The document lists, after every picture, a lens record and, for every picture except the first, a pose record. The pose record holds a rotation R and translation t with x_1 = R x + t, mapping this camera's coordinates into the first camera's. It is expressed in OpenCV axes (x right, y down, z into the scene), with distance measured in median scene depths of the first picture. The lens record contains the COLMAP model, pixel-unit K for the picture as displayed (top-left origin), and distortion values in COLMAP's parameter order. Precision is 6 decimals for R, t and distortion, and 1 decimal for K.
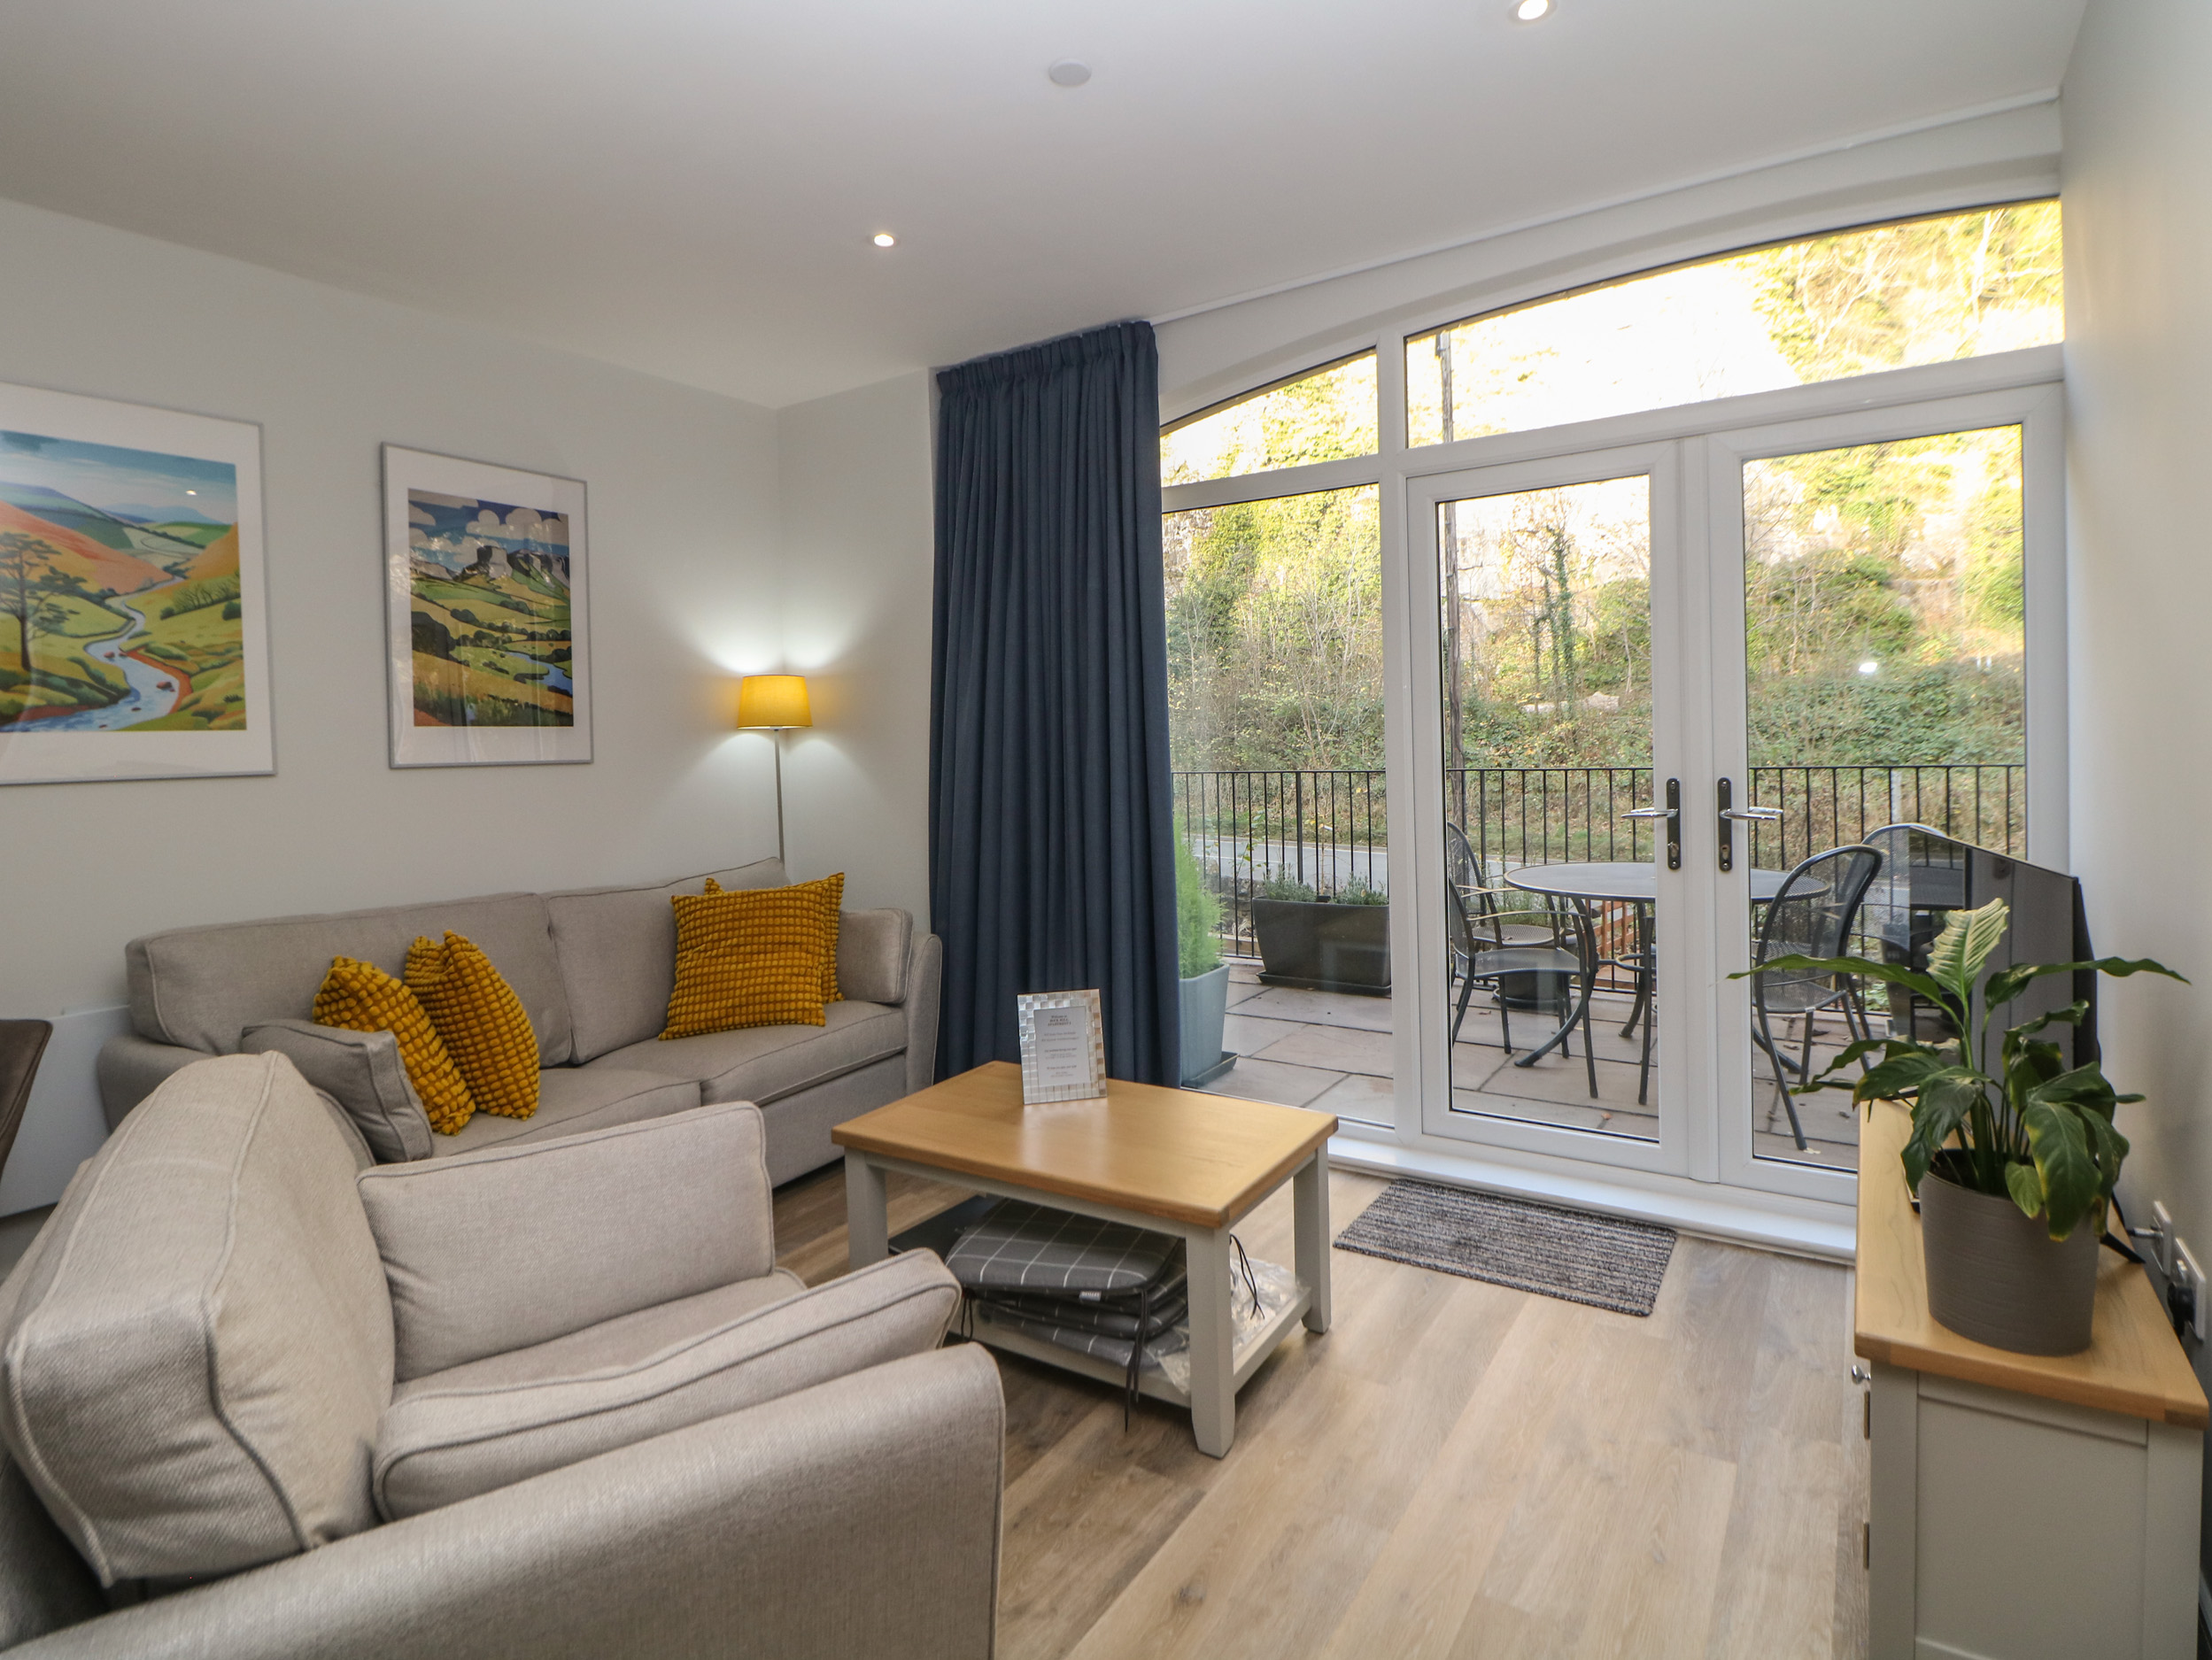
lens RADIAL K [[1121.1, 0, 1110.3], [0, 1121.1, 825.6], [0, 0, 1]] dist [-0.007922, -0.004470]
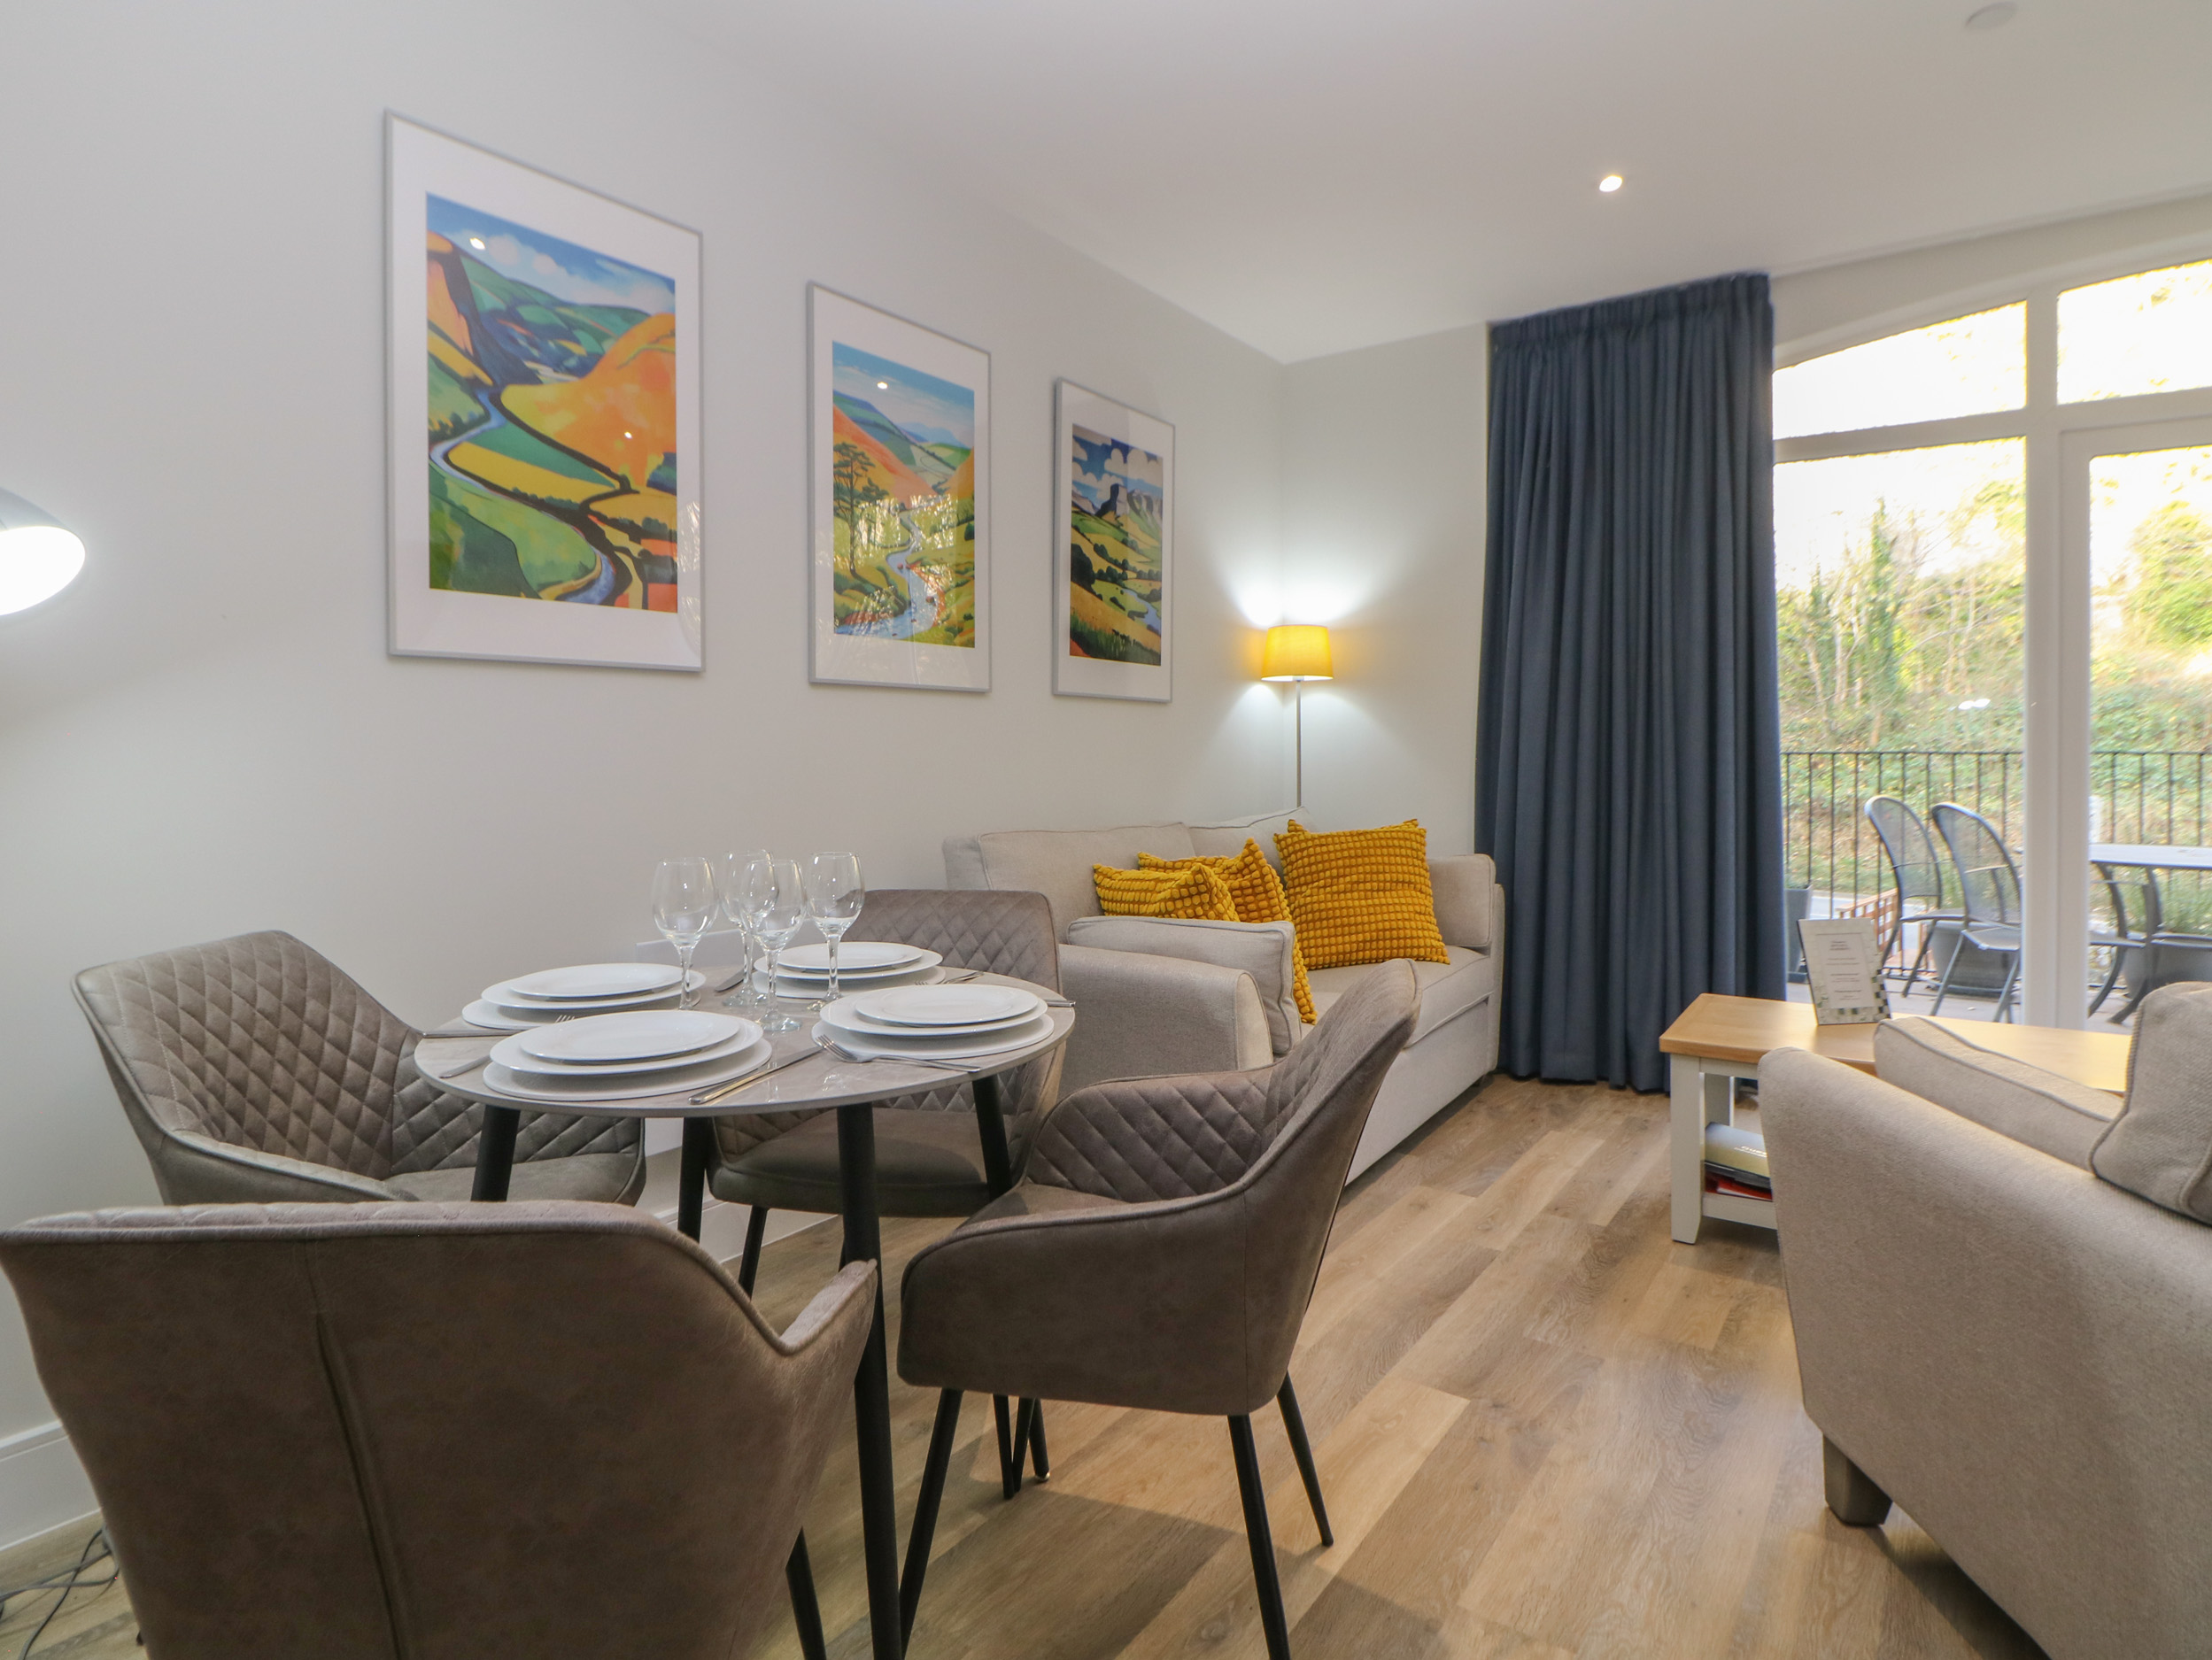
lens RADIAL K [[1173.8, 0, 1125.3], [0, 1173.8, 833.6], [0, 0, 1]] dist [-0.012441, 0.000174]
pose [[0.998767, 0.028506, -0.040647, -0.496587], [-0.028699, 0.999579, -0.004186, 0.073206], [0.040511, 0.005347, 0.999165, -0.067077]]
